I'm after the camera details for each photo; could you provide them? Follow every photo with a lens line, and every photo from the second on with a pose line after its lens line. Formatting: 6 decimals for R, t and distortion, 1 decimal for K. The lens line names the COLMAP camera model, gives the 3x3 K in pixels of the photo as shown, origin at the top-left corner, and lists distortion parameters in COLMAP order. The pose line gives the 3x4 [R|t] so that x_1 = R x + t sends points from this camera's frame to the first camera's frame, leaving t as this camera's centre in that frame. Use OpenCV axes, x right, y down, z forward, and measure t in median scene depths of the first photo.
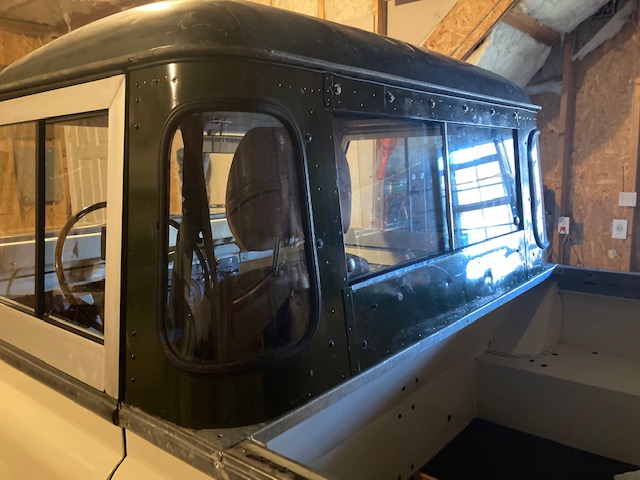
lens RADIAL K [[523.1, 0, 320.0], [0, 523.1, 240.0], [0, 0, 1]] dist [0.016098, -0.004635]
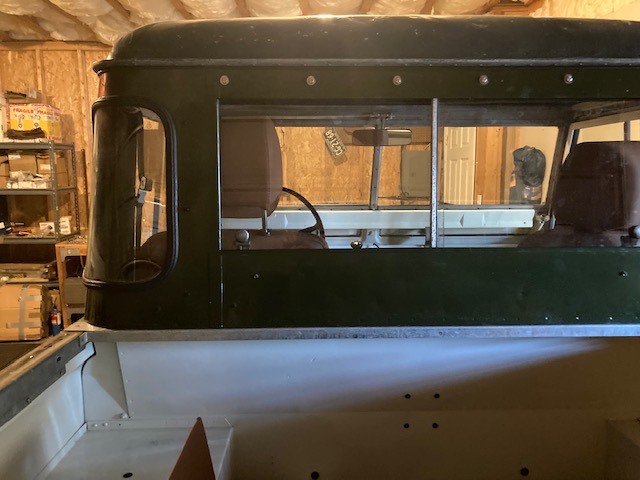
lens RADIAL K [[523.1, 0, 320.0], [0, 523.1, 240.0], [0, 0, 1]] dist [0.016098, -0.004635]
pose [[0.654419, 0.112080, -0.747779, 0.659072], [-0.116988, 0.992053, 0.046311, -0.010396], [0.747027, 0.057175, 0.662330, 0.243446]]
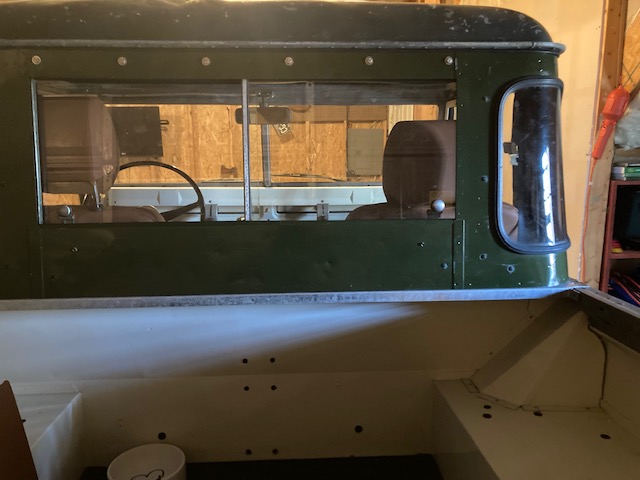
lens RADIAL K [[525.3, 0, 320.0], [0, 525.3, 240.0], [0, 0, 1]] dist [0.015108, -0.004152]
pose [[0.679429, 0.137070, -0.720825, 0.858908], [-0.112385, 0.990245, 0.082372, -0.032910], [0.725084, 0.025044, 0.688205, 0.389106]]
